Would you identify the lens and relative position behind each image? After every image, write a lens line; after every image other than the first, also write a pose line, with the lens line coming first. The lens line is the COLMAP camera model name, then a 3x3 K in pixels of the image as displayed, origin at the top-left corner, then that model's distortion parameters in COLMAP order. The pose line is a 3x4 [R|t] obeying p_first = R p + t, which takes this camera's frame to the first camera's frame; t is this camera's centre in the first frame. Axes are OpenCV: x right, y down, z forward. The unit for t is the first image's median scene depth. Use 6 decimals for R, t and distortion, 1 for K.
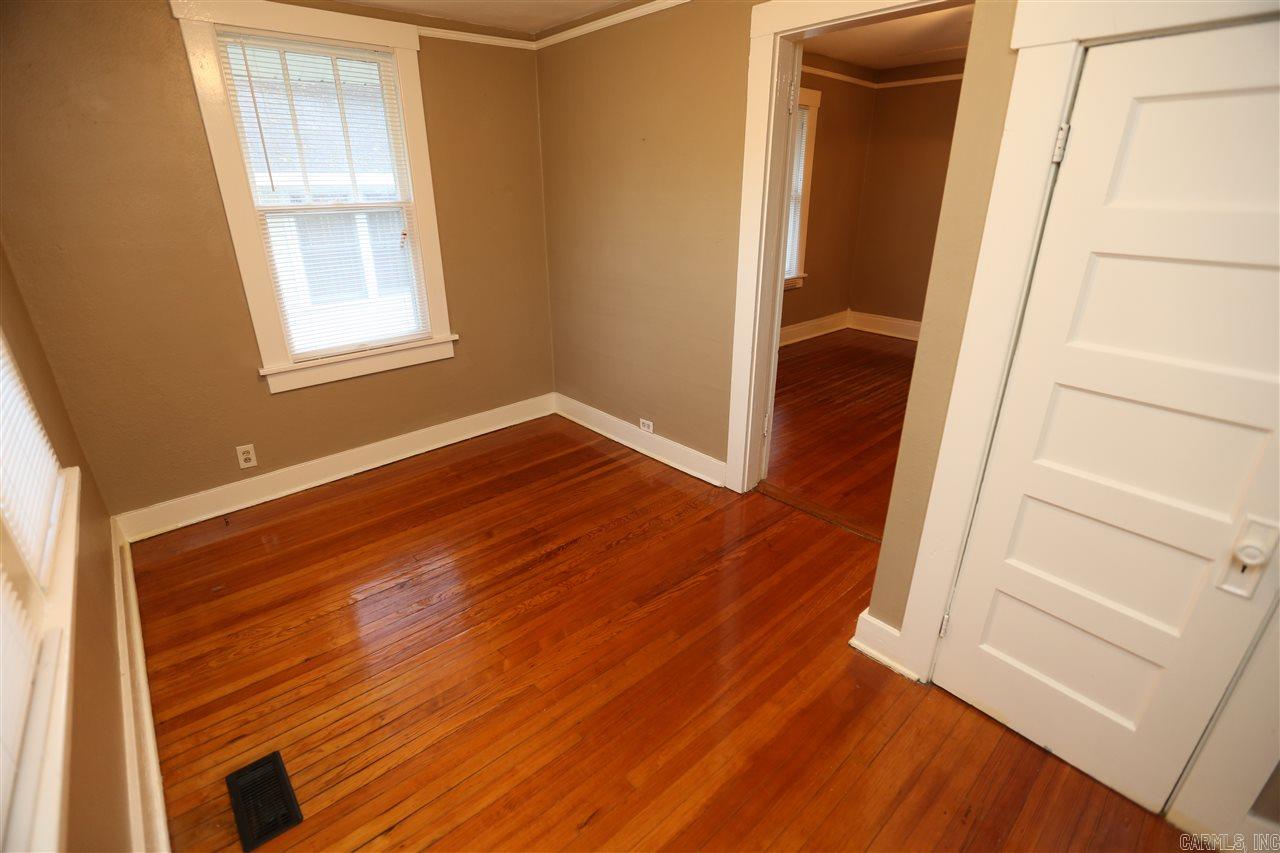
lens RADIAL K [[577.4, 0, 637.4], [0, 577.4, 428.5], [0, 0, 1]] dist [-0.046308, 0.009134]
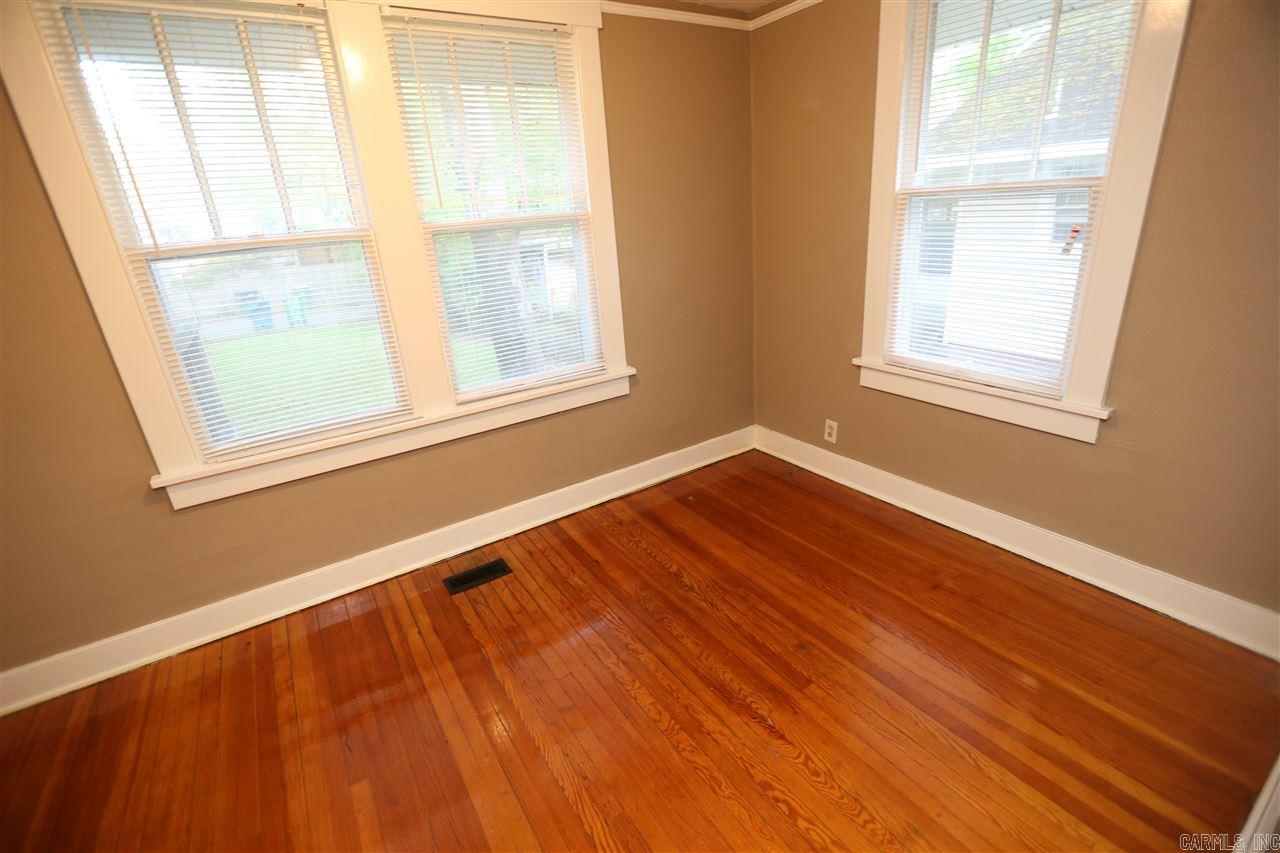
lens RADIAL K [[577.4, 0, 646.7], [0, 577.4, 431.6], [0, 0, 1]] dist [-0.046308, 0.009134]
pose [[-0.145070, 0.382719, -0.912404, 0.355521], [-0.305159, 0.859897, 0.409213, -0.306104], [0.941187, 0.337793, -0.007955, 0.751846]]
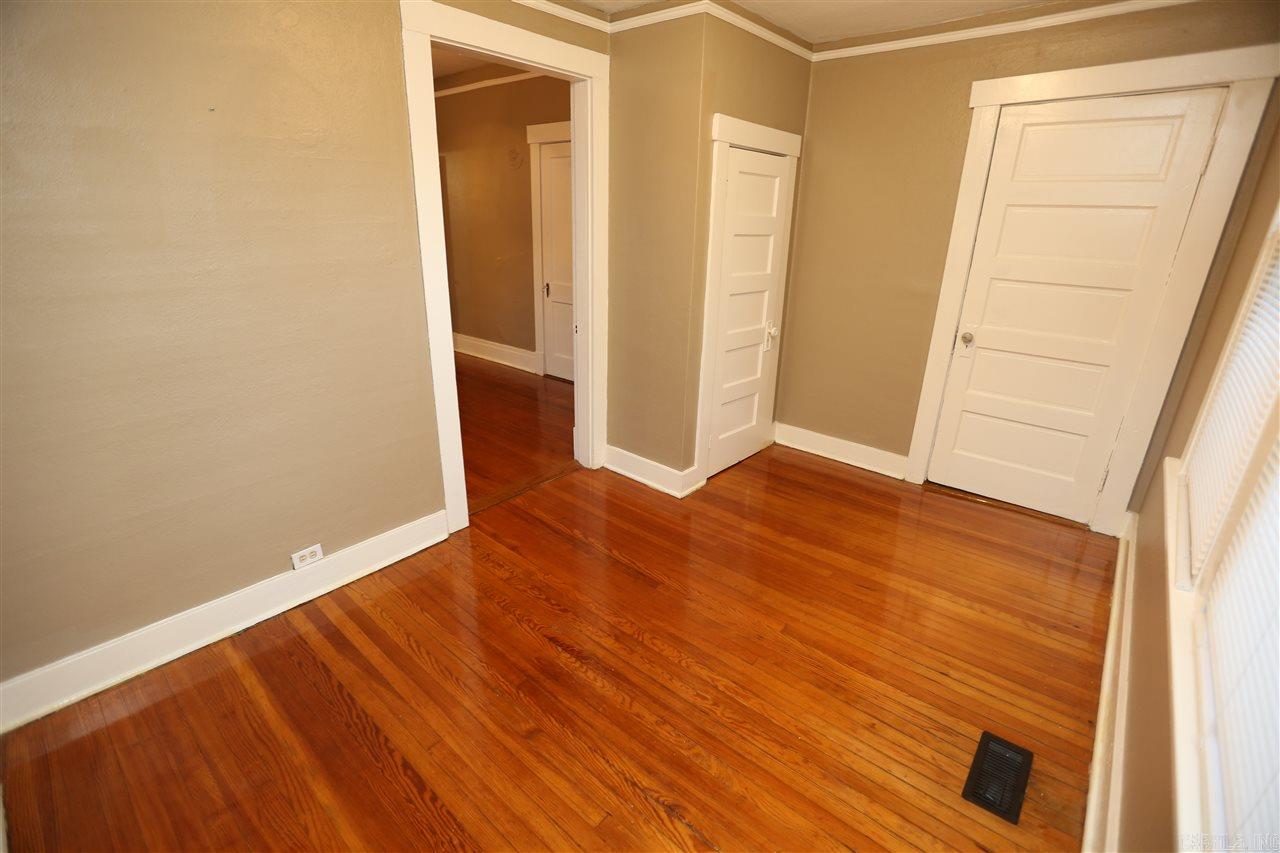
lens RADIAL K [[577.4, 0, 637.7], [0, 577.4, 428.5], [0, 0, 1]] dist [-0.046308, 0.009134]
pose [[-0.125797, -0.344440, 0.930342, -0.755215], [0.360529, 0.857799, 0.366332, -0.299384], [-0.924226, 0.381499, 0.016272, 0.767024]]
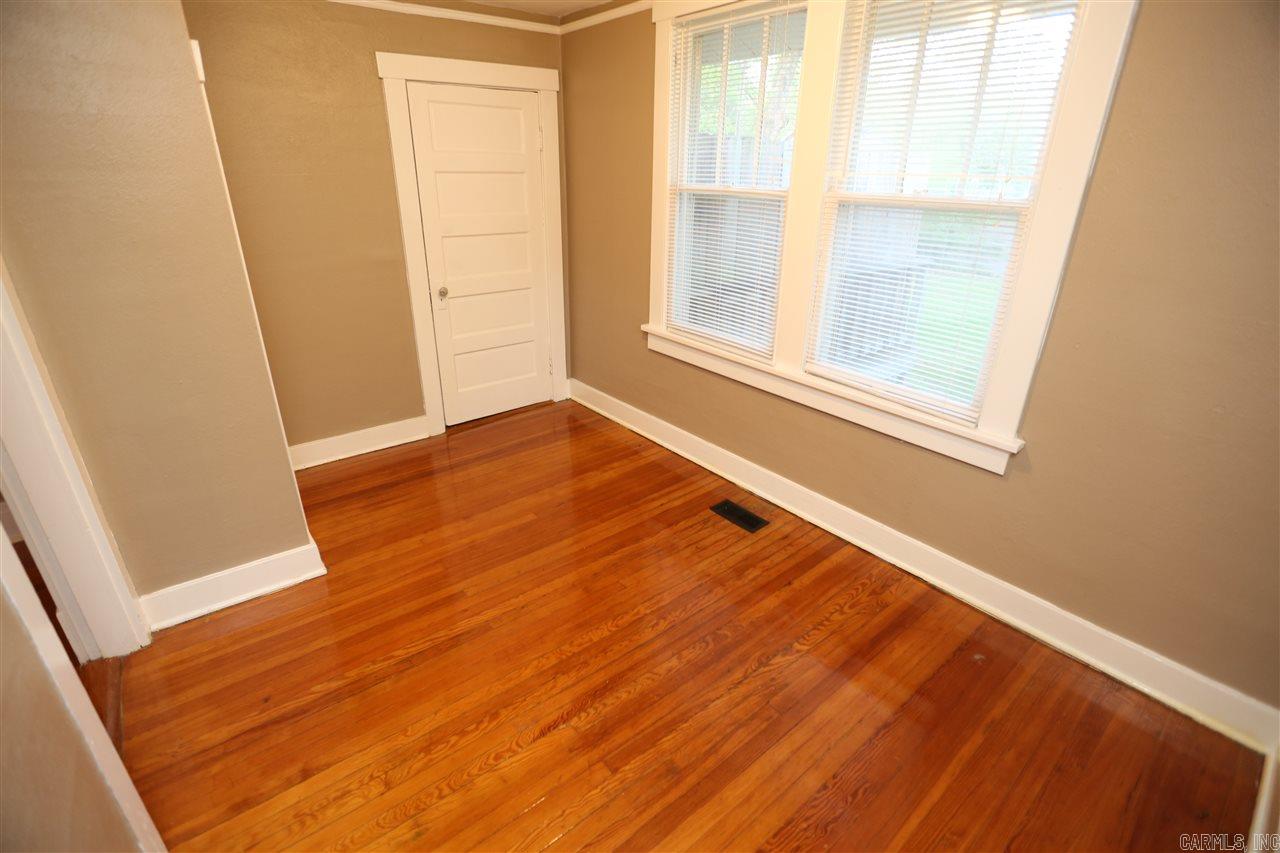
lens RADIAL K [[577.4, 0, 632.3], [0, 577.4, 436.2], [0, 0, 1]] dist [-0.046308, 0.009134]
pose [[-0.998520, -0.023211, 0.049187, -0.230822], [0.019427, 0.692488, 0.721168, -0.488857], [-0.050801, 0.721056, -0.691012, 1.193315]]
